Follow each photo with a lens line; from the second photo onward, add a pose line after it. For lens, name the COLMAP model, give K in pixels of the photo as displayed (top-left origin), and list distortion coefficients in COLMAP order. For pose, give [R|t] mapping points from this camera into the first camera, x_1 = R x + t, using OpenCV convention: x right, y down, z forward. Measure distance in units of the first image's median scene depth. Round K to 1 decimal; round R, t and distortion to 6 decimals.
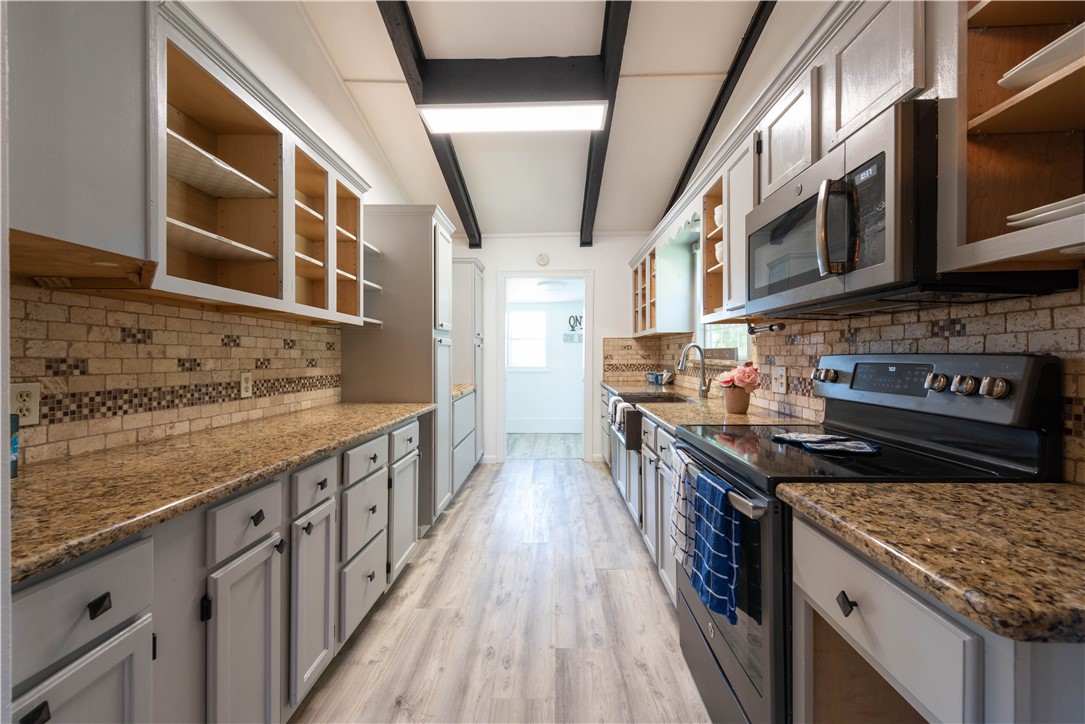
lens RADIAL K [[439.1, 0, 543.6], [0, 439.1, 363.1], [0, 0, 1]] dist [0.012480, -0.002309]
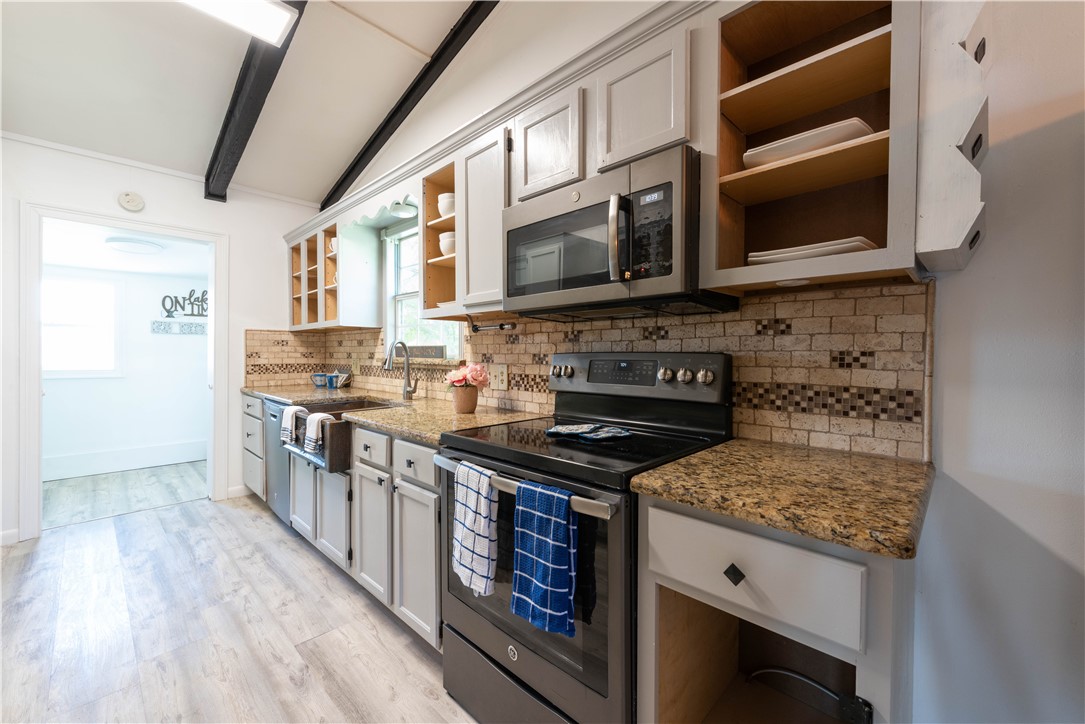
lens RADIAL K [[439.1, 0, 553.1], [0, 439.1, 363.3], [0, 0, 1]] dist [0.012480, -0.002309]
pose [[0.661432, -0.006714, 0.749975, -0.192177], [0.006385, 0.999974, 0.003321, 0.003221], [-0.749978, 0.002592, 0.661458, 0.261592]]
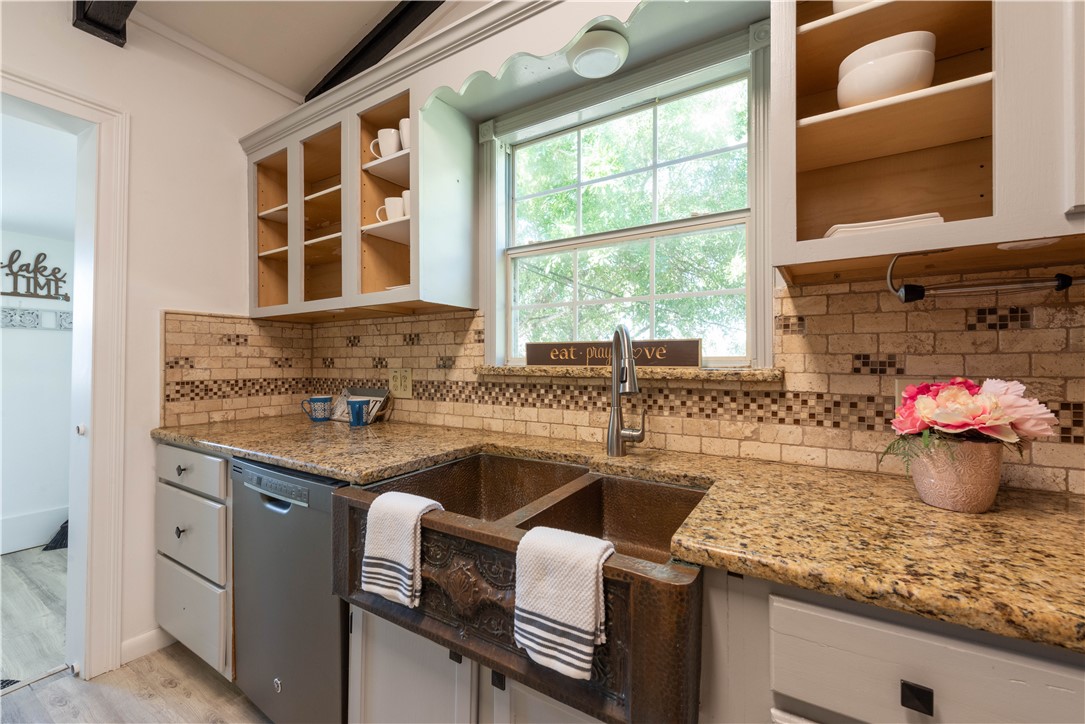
lens RADIAL K [[439.1, 0, 537.9], [0, 439.1, 363.3], [0, 0, 1]] dist [0.012480, -0.002309]
pose [[0.493008, 0.005384, 0.870008, -0.077472], [0.014333, 0.999795, -0.014309, -0.007695], [-0.869907, 0.019525, 0.492829, 1.287349]]
